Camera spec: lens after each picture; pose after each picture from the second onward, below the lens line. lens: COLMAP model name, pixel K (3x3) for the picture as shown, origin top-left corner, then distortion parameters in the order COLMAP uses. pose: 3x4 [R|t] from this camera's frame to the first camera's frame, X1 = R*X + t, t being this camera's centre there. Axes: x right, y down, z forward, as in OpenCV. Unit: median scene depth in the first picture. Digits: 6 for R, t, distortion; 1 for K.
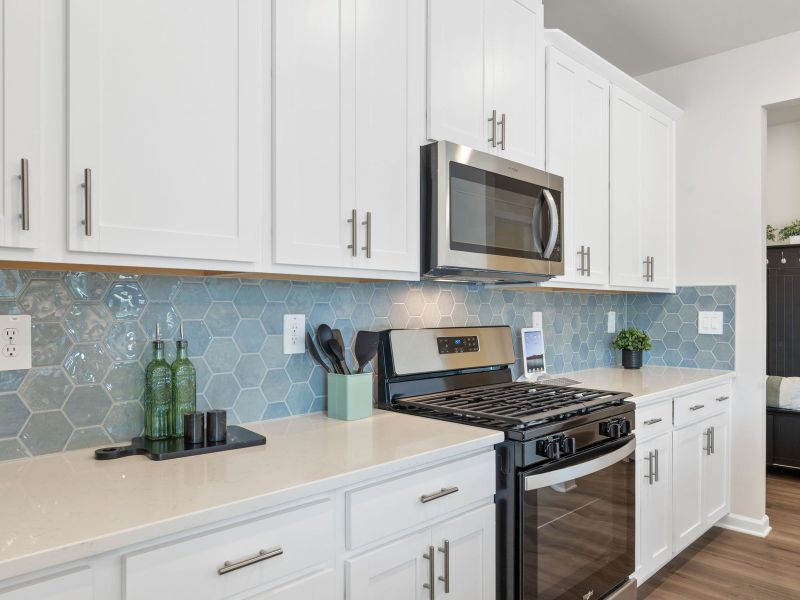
lens RADIAL K [[577.8, 0, 401.5], [0, 577.8, 306.6], [0, 0, 1]] dist [-0.012536, -0.001023]
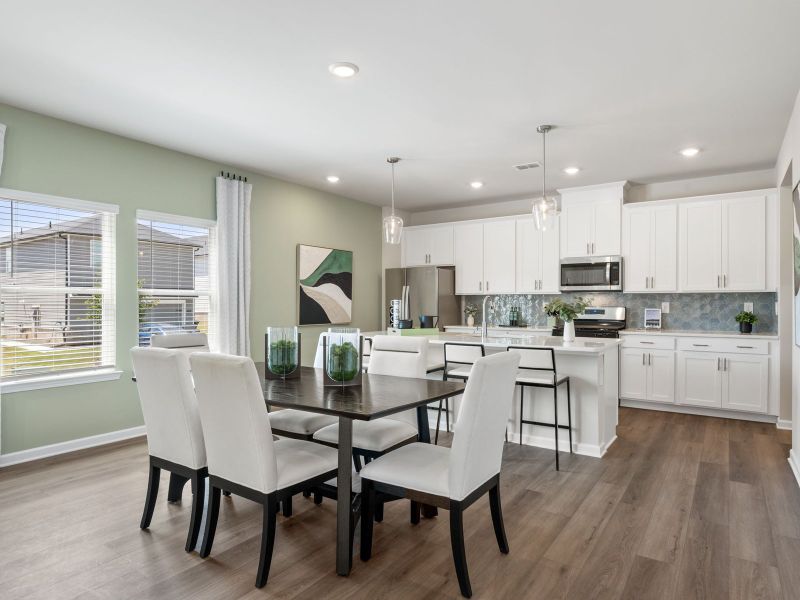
lens RADIAL K [[485.2, 0, 401.6], [0, 485.2, 300.3], [0, 0, 1]] dist [-0.001422, 0.001855]
pose [[0.183280, 0.001120, -0.983060, 2.141262], [0.001262, 0.999998, 0.001375, -0.004045], [0.983060, -0.001493, 0.183278, -0.483348]]
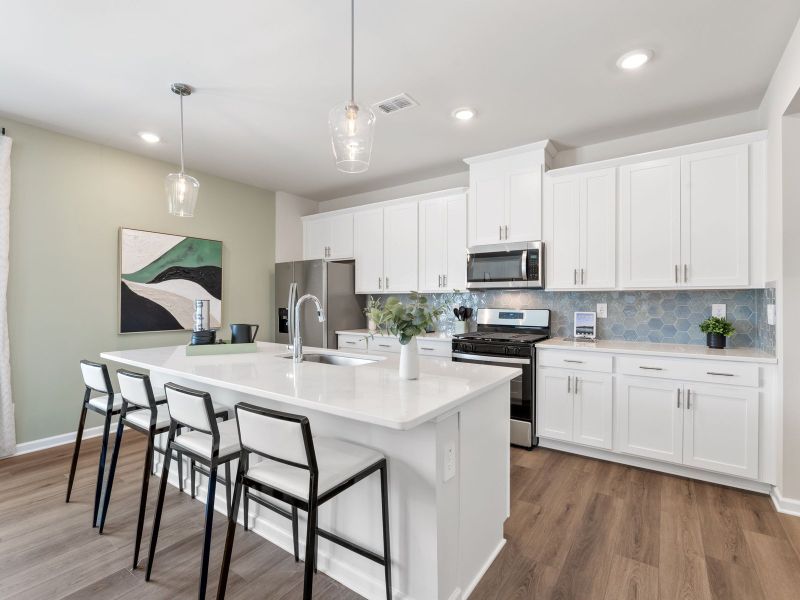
lens RADIAL K [[384.9, 0, 399.9], [0, 384.9, 298.8], [0, 0, 1]] dist [-0.003870, -0.000616]
pose [[0.169375, -0.000612, -0.985552, 1.382934], [0.001502, 0.999999, -0.000363, -0.006660], [0.985551, -0.001419, 0.169376, 0.185857]]
